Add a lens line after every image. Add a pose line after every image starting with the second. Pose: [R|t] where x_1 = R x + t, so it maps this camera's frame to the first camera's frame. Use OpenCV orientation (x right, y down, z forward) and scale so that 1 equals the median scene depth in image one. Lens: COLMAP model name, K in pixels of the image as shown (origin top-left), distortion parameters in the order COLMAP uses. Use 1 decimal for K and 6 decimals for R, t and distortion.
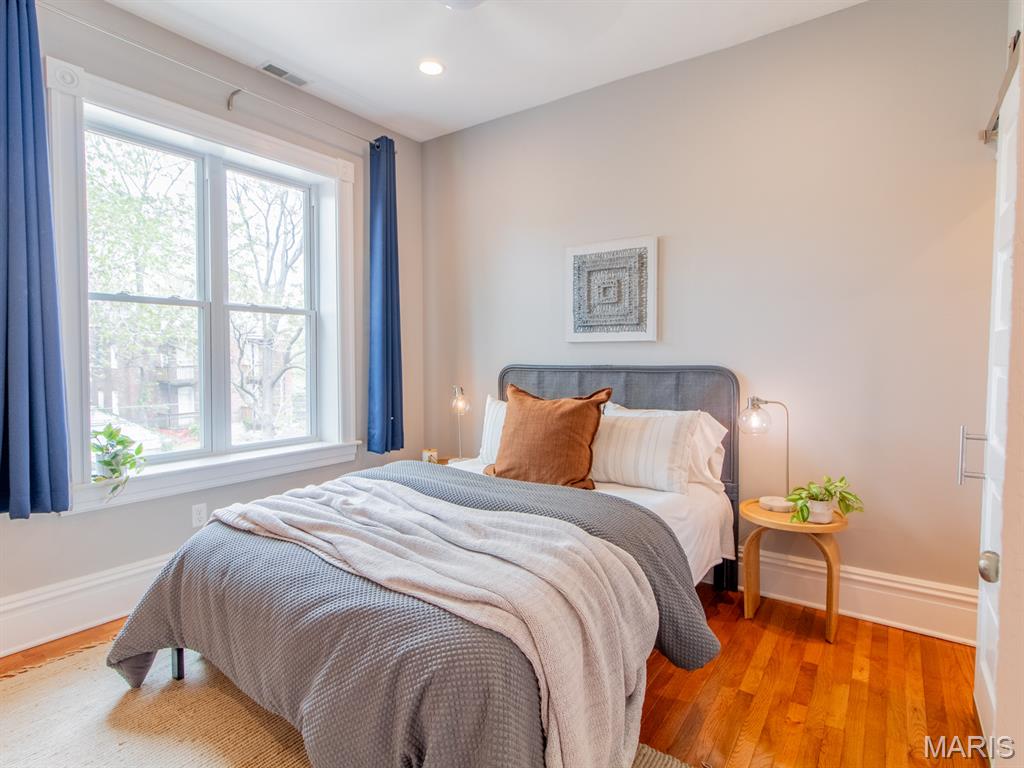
lens RADIAL K [[538.1, 0, 508.8], [0, 538.1, 378.8], [0, 0, 1]] dist [0.002833, 0.001139]
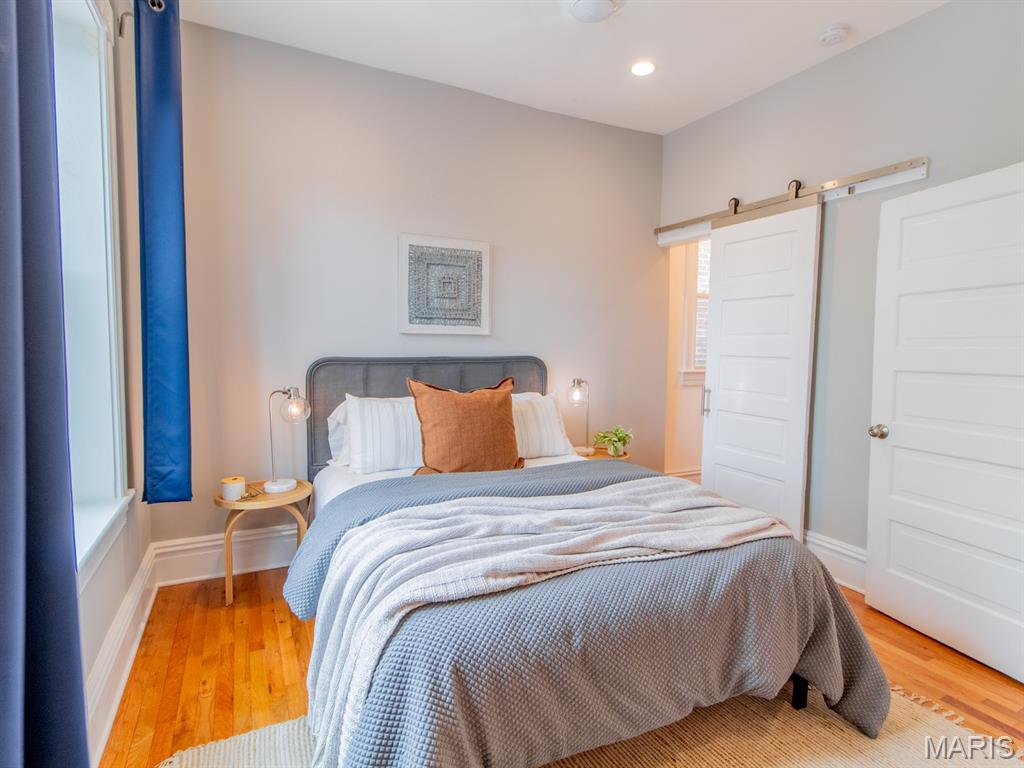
lens RADIAL K [[538.1, 0, 512.8], [0, 538.1, 381.0], [0, 0, 1]] dist [0.002833, 0.001139]
pose [[0.461609, -0.052893, 0.885505, -0.830334], [0.023311, 0.998599, 0.047496, -0.029666], [-0.886777, -0.001282, 0.462196, 0.478969]]
